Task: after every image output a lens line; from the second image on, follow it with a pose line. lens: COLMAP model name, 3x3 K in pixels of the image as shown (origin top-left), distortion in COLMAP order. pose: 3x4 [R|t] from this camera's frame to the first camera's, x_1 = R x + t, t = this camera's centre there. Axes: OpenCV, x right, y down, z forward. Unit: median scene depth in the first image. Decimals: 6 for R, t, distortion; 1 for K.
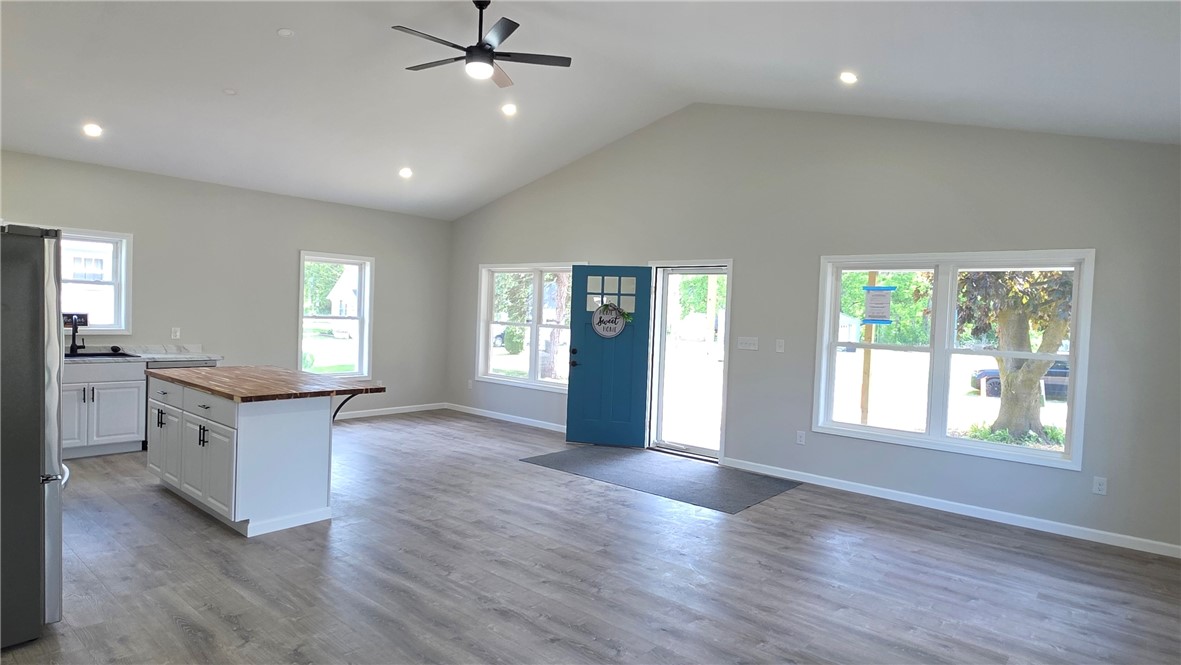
lens RADIAL K [[658.2, 0, 588.9], [0, 658.2, 334.6], [0, 0, 1]] dist [-0.002754, 0.001665]
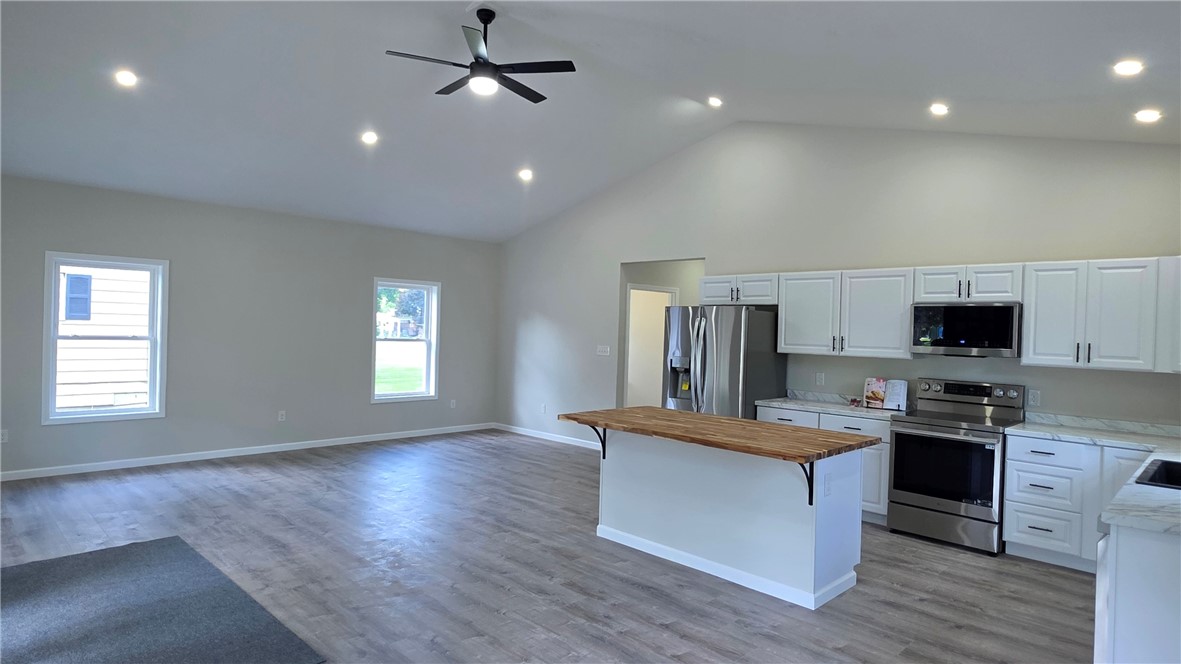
lens RADIAL K [[658.2, 0, 588.0], [0, 658.2, 334.3], [0, 0, 1]] dist [-0.002754, 0.001665]
pose [[-0.994894, -0.069205, 0.073458, -0.283553], [-0.065669, 0.996613, 0.049505, -0.062282], [-0.076635, 0.044428, -0.996069, 1.339411]]
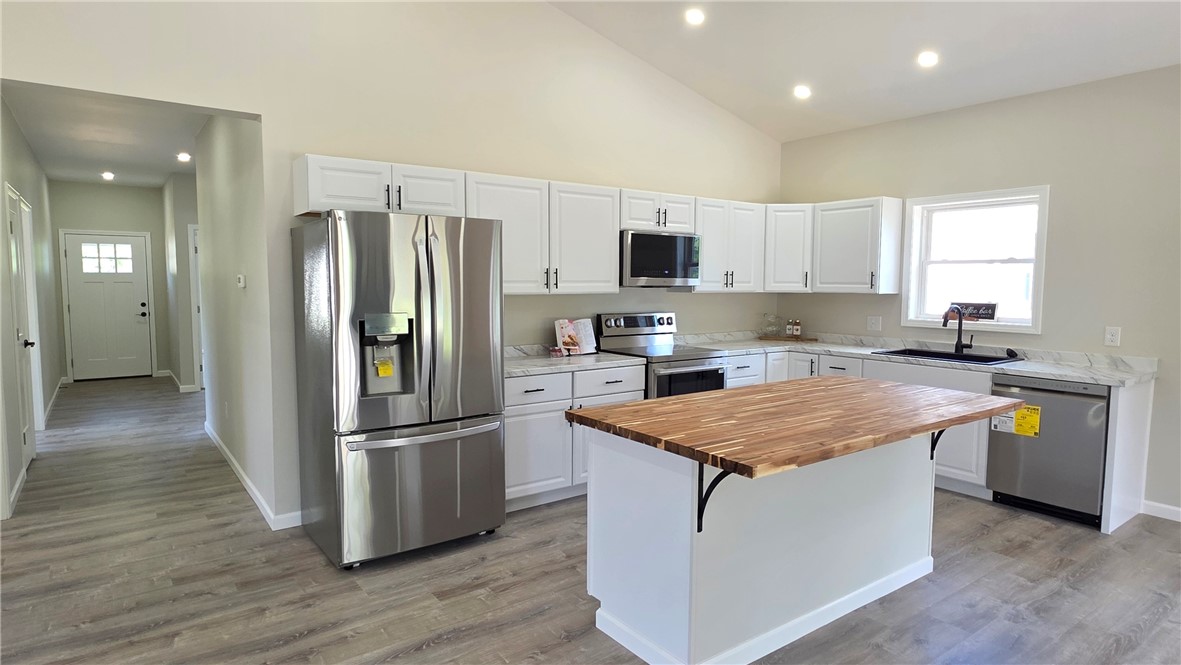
lens RADIAL K [[658.2, 0, 593.6], [0, 658.2, 333.8], [0, 0, 1]] dist [-0.002754, 0.001665]
pose [[-0.226906, 0.037572, -0.973192, 0.068021], [-0.050674, 0.997447, 0.050324, -0.011108], [0.972597, 0.060734, -0.224423, 0.674972]]
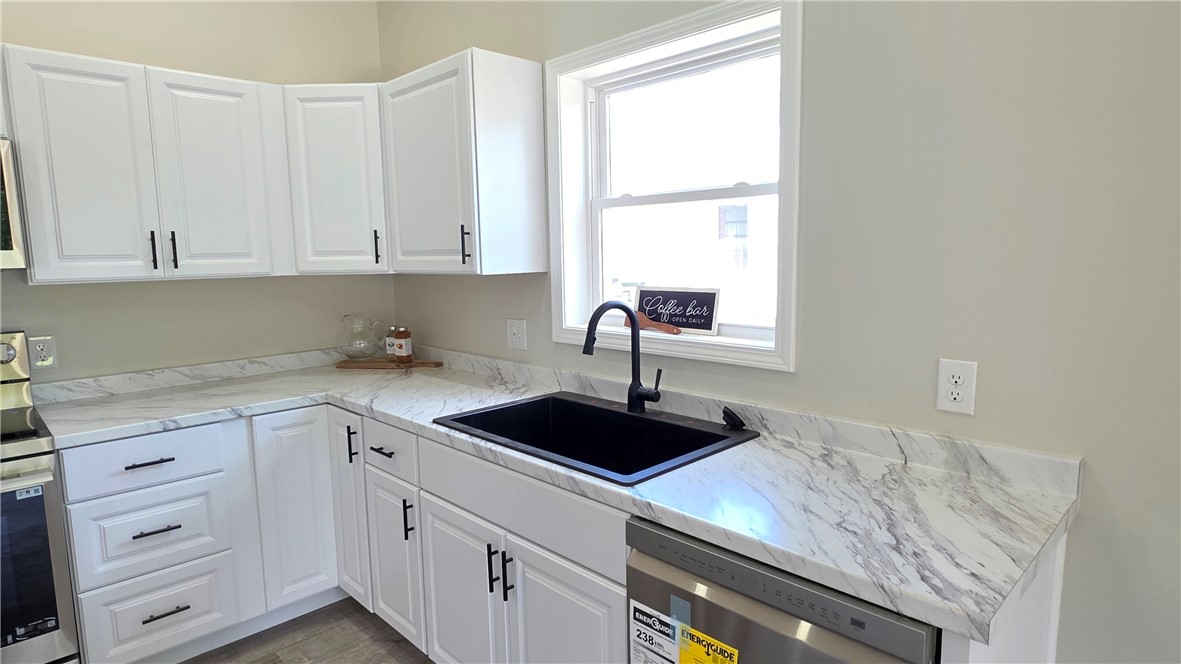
lens RADIAL K [[658.2, 0, 594.0], [0, 658.2, 333.7], [0, 0, 1]] dist [-0.002754, 0.001665]
pose [[-0.086028, 0.084520, -0.992701, -0.405409], [-0.022652, 0.995972, 0.086762, -0.035418], [0.996035, 0.029951, -0.083767, 0.902634]]
